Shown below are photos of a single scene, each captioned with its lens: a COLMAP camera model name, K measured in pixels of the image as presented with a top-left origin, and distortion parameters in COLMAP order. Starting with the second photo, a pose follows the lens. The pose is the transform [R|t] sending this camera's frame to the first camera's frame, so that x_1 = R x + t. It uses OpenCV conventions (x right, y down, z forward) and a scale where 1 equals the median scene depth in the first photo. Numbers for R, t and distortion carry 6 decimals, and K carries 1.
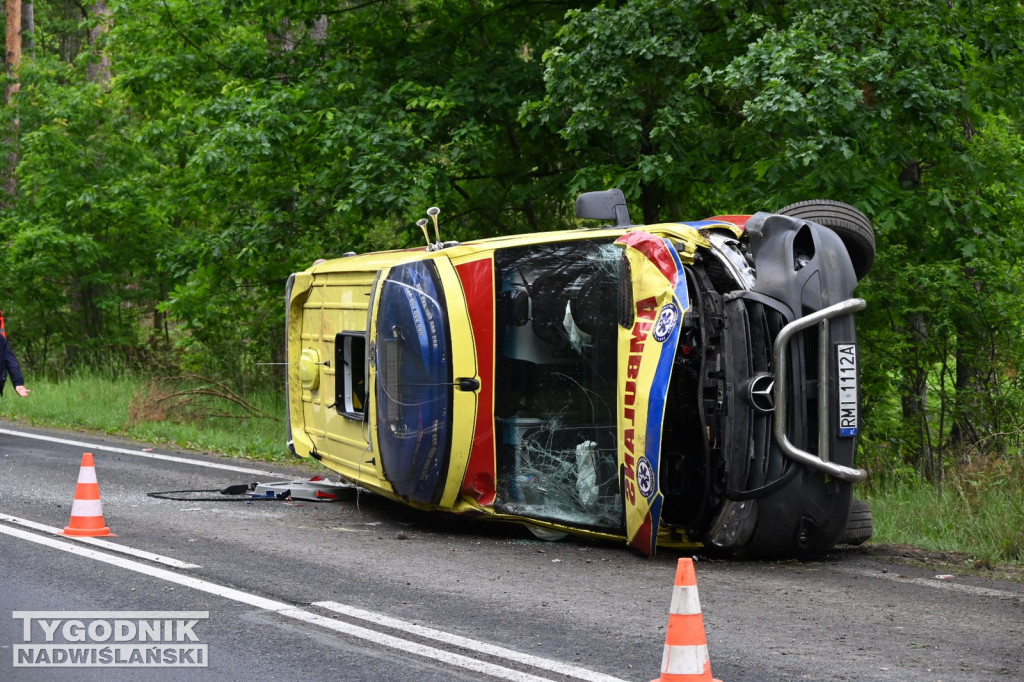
lens RADIAL K [[2774.6, 0, 487.2], [0, 2774.6, 340.2], [0, 0, 1]] dist [-0.013873, -0.086124]
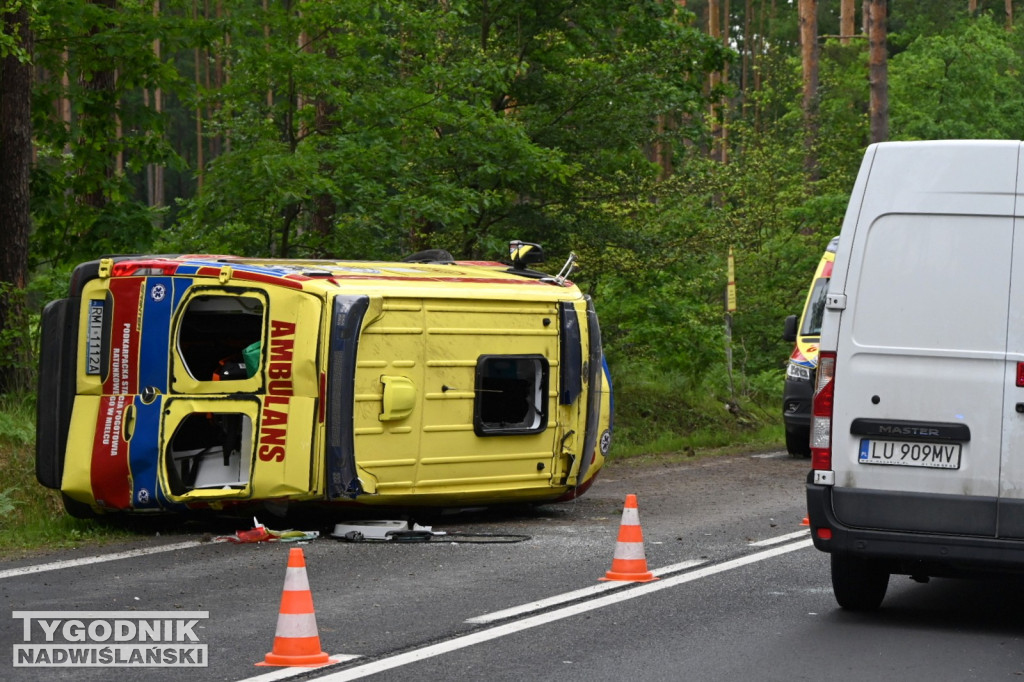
lens RADIAL K [[3043.9, 0, 508.9], [0, 3043.9, 301.8], [0, 0, 1]] dist [-0.071362, 0.116668]
pose [[-0.713337, -0.016816, 0.700619, -1.040156], [-0.013082, 0.999857, 0.010679, -0.043319], [-0.700699, -0.001548, -0.713456, 2.169896]]
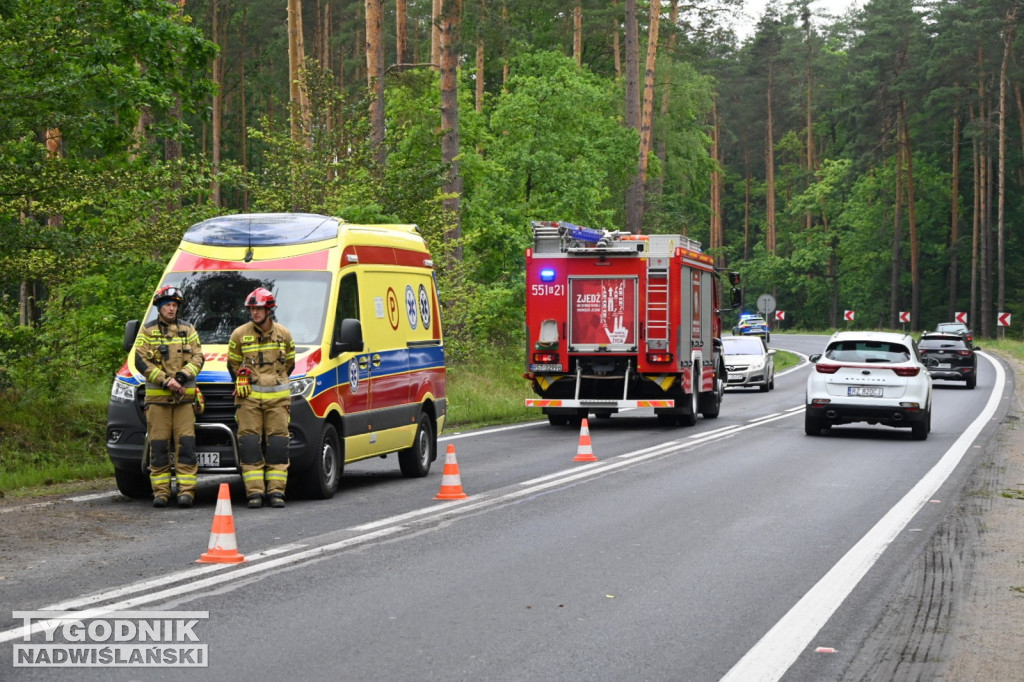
lens RADIAL K [[2334.7, 0, 513.5], [0, 2334.7, 319.8], [0, 0, 1]] dist [-0.052264, -0.246379]
pose [[-0.776055, -0.008041, 0.630613, -0.667096], [-0.003693, 0.999960, 0.008205, -0.024405], [-0.630654, 0.004039, -0.776054, 1.364538]]
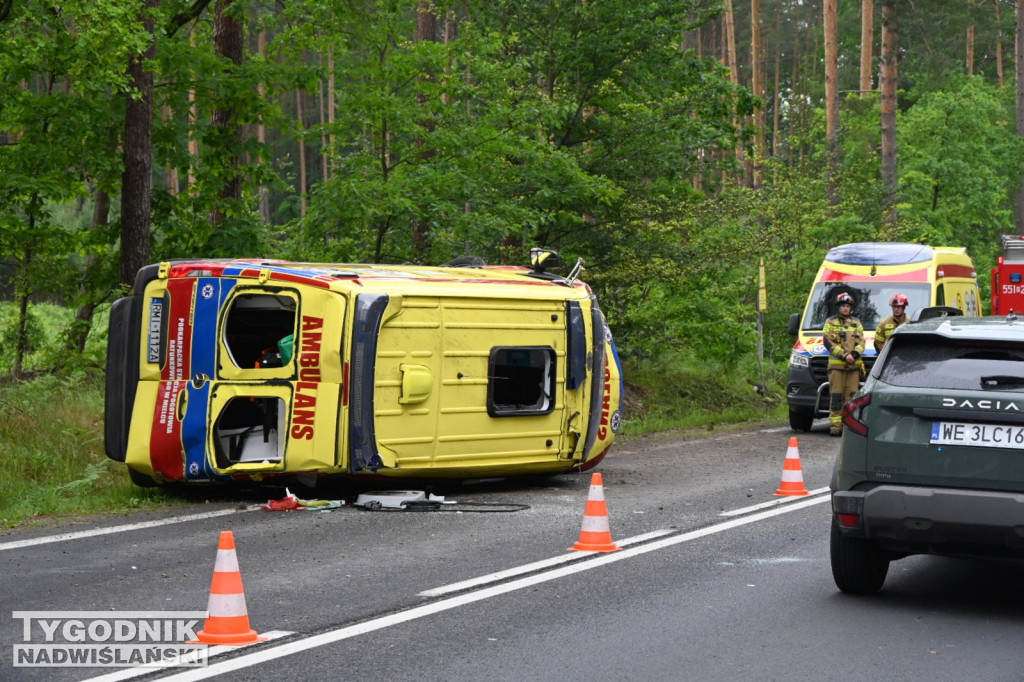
lens RADIAL K [[2334.7, 0, 513.5], [0, 2334.7, 319.8], [0, 0, 1]] dist [-0.052264, -0.246379]
pose [[-0.680140, -0.022605, 0.732734, -0.962349], [-0.013938, 0.999743, 0.017905, -0.040044], [-0.732950, 0.001965, -0.680280, 2.013262]]
